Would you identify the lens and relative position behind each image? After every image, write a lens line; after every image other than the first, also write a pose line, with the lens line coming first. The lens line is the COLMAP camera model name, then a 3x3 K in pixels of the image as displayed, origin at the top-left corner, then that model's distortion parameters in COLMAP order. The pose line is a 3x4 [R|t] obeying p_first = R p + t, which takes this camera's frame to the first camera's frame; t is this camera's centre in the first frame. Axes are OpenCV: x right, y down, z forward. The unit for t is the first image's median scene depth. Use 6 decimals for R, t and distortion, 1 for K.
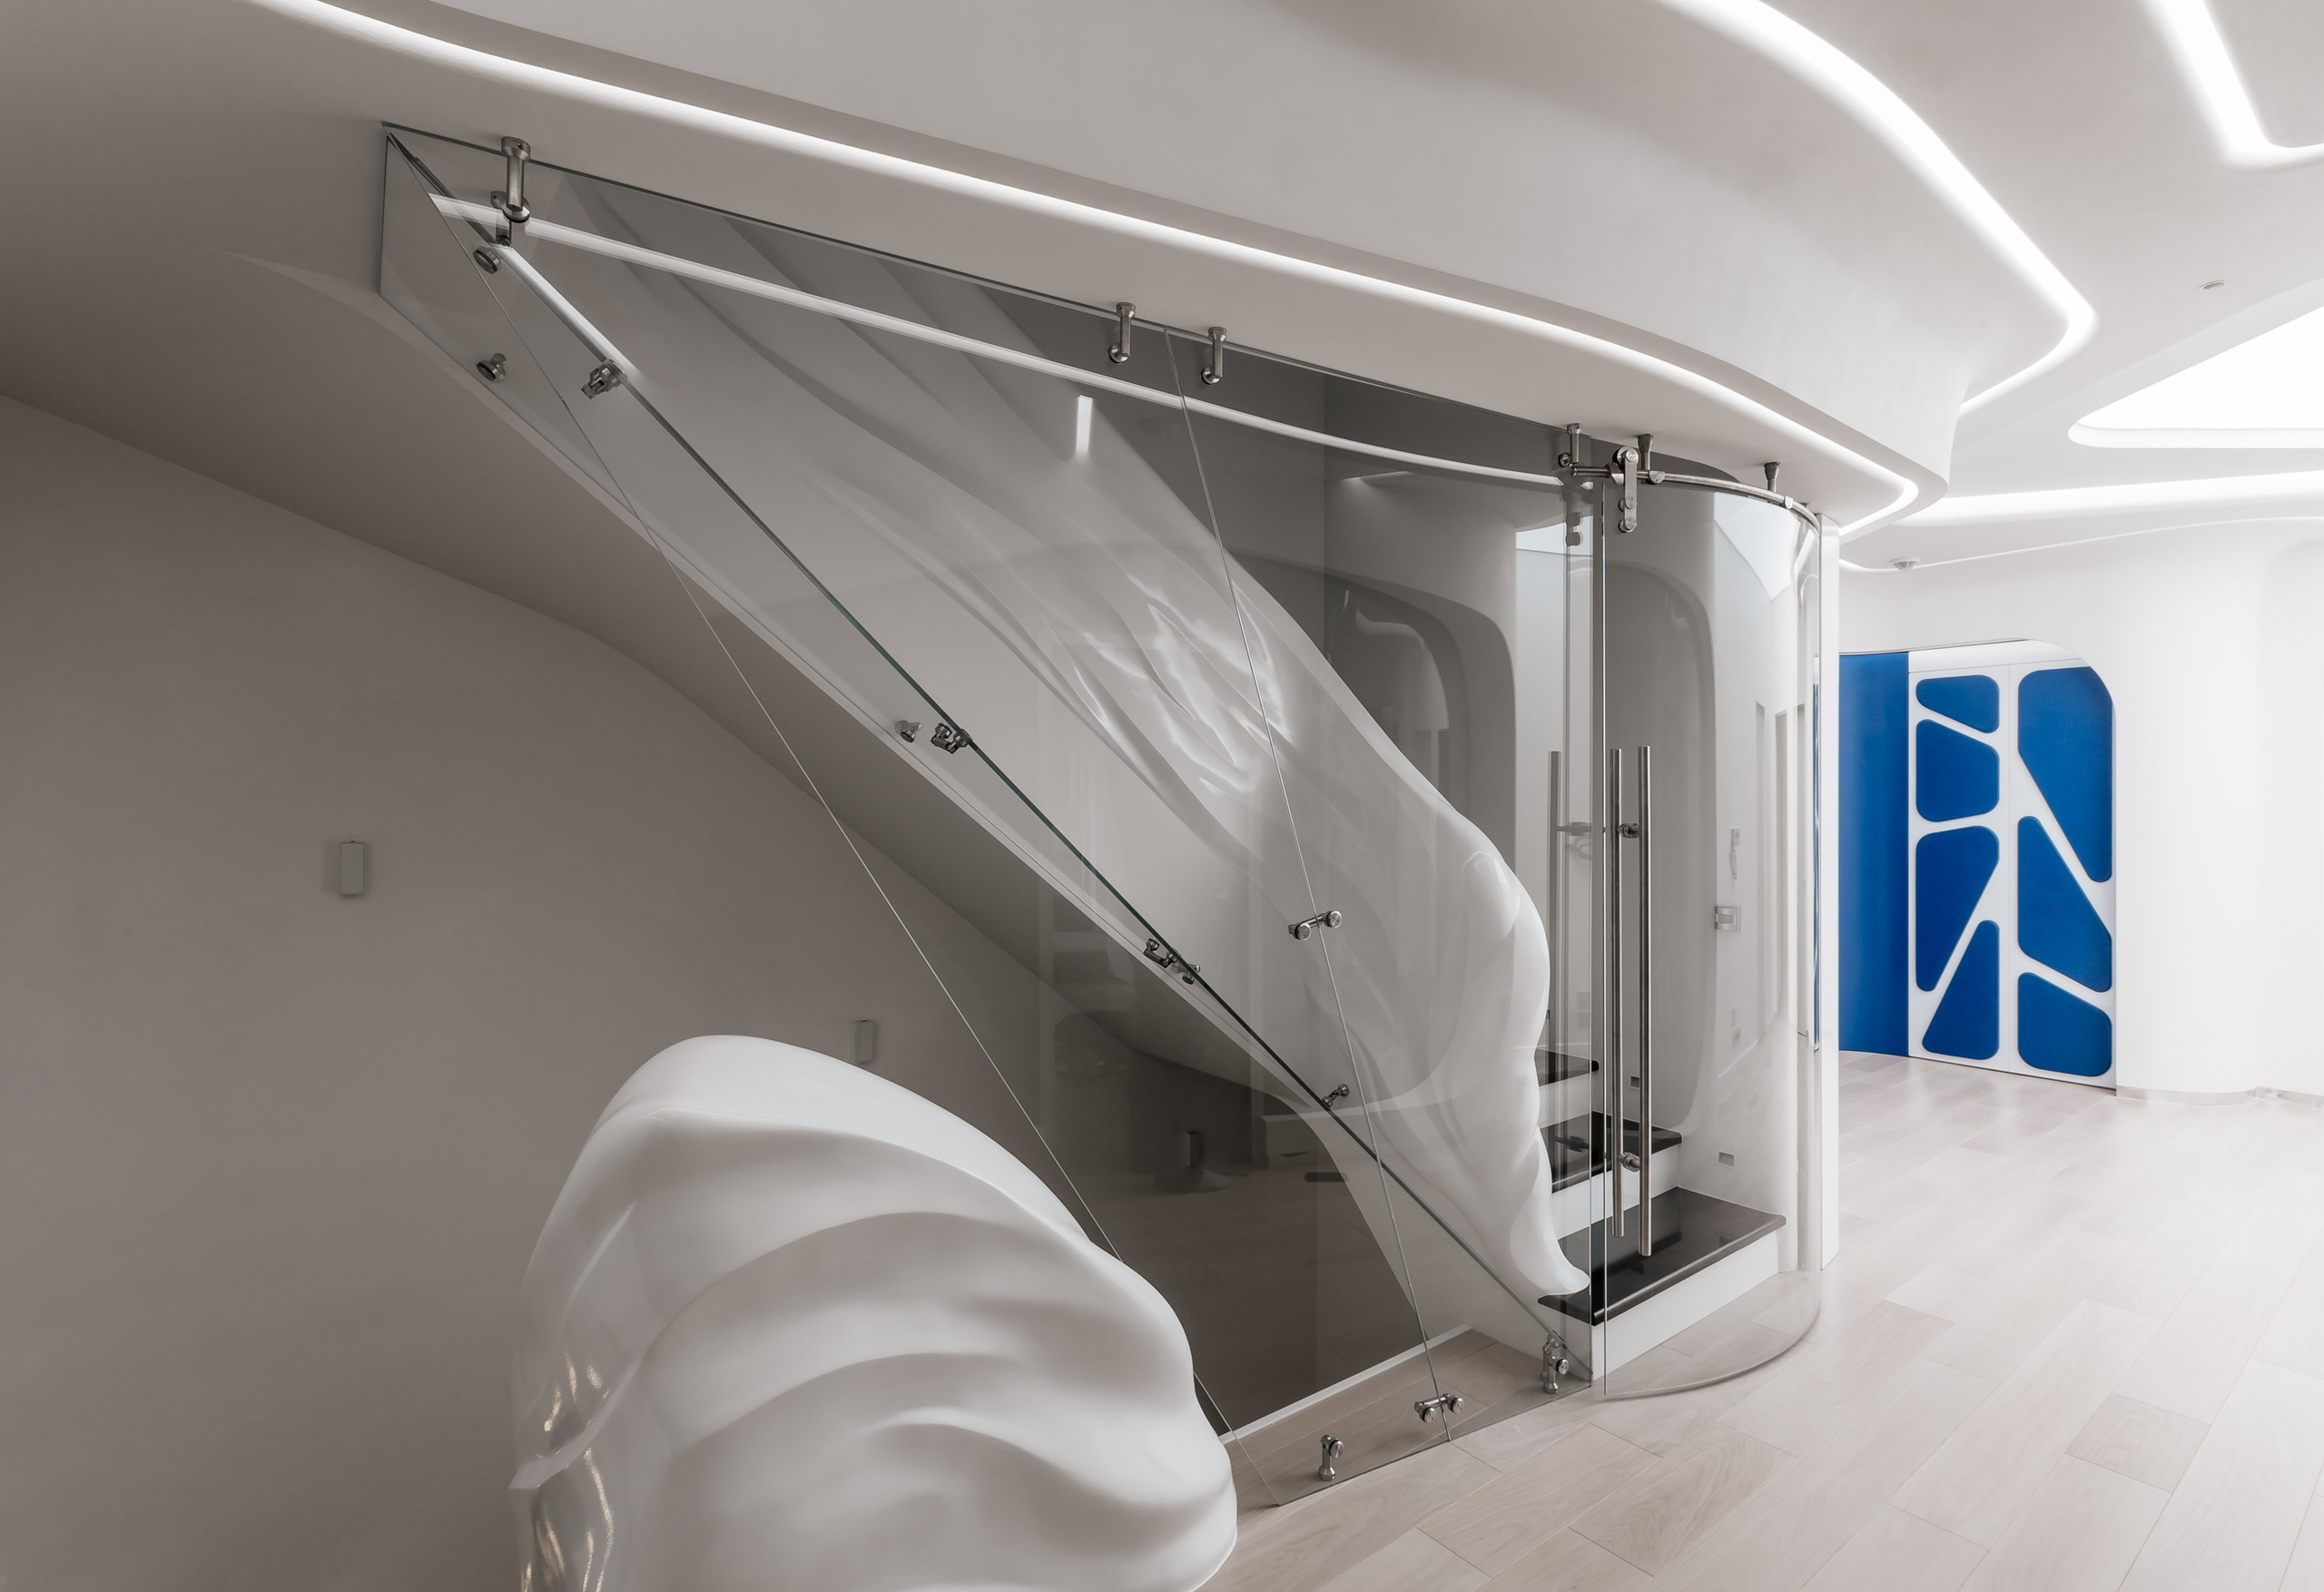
lens RADIAL K [[1075.3, 0, 1158.8], [0, 1075.3, 803.1], [0, 0, 1]] dist [0.032717, -0.032357]
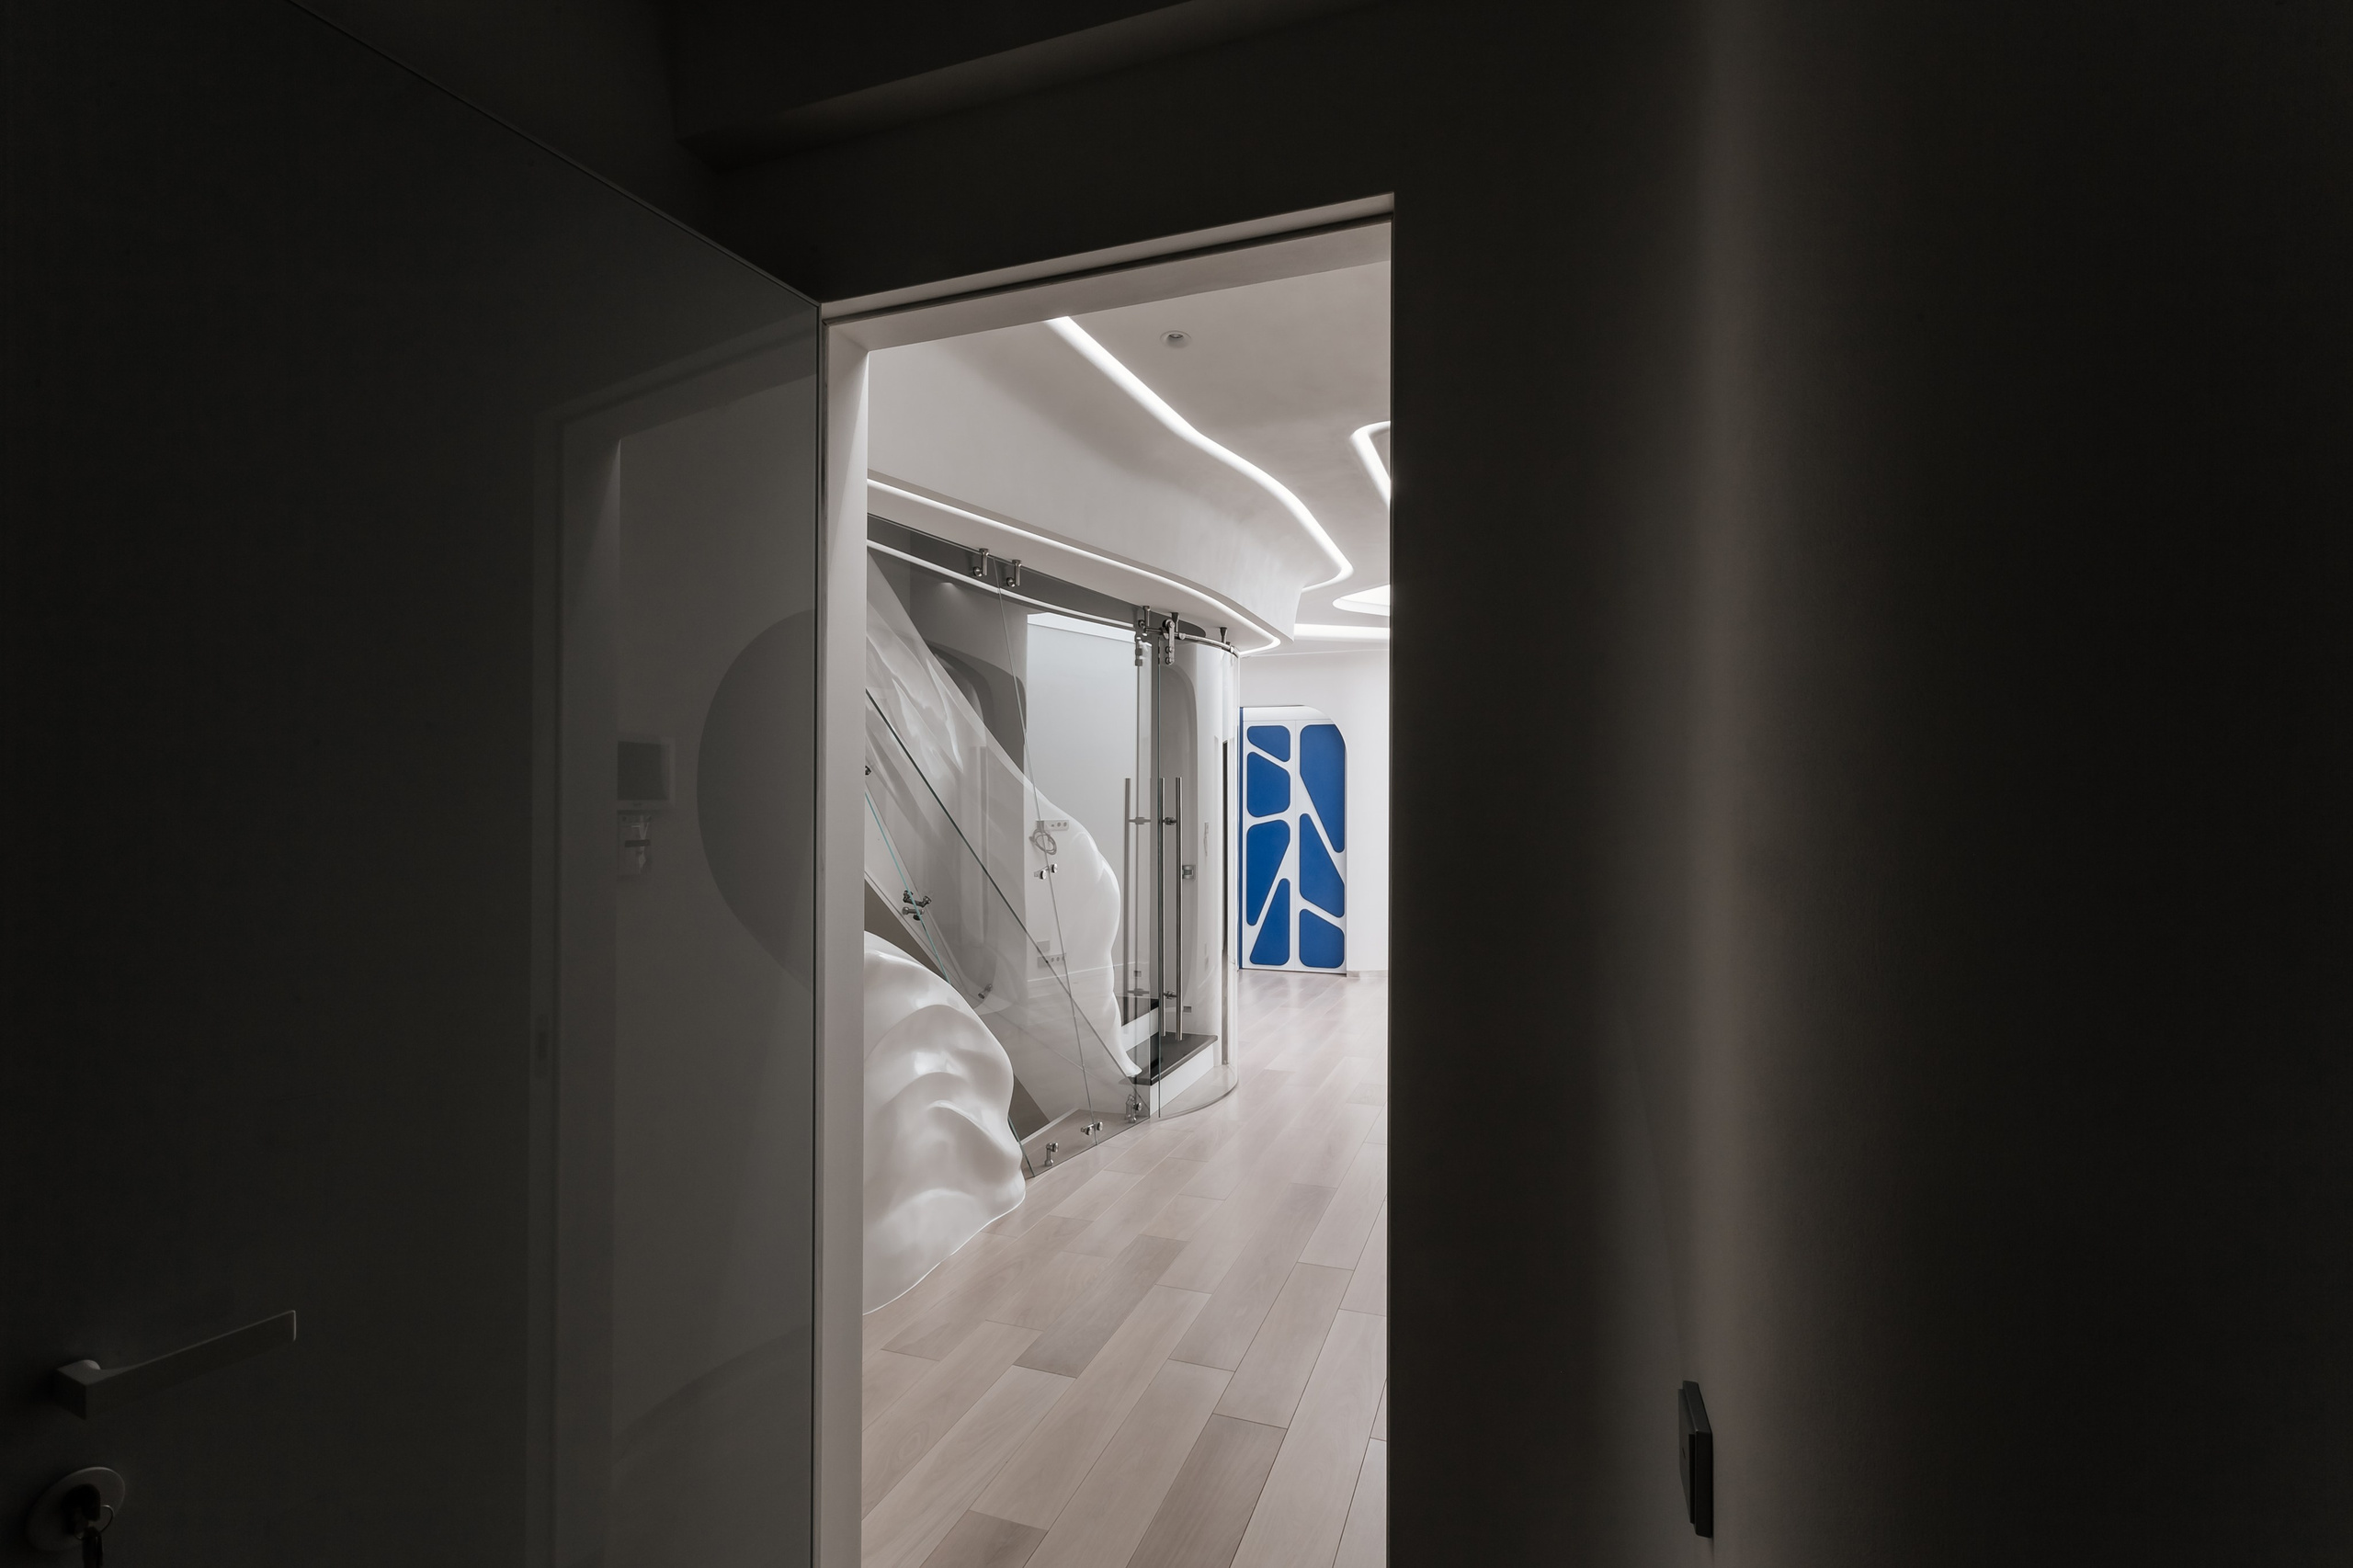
lens RADIAL K [[1050.6, 0, 1176.5], [0, 1050.6, 784.0], [0, 0, 1]] dist [-0.000426, -0.000011]
pose [[0.836788, 0.015990, 0.547293, -0.474270], [-0.007158, 0.999808, -0.018266, -0.005019], [-0.547480, 0.011367, 0.836742, -0.461211]]
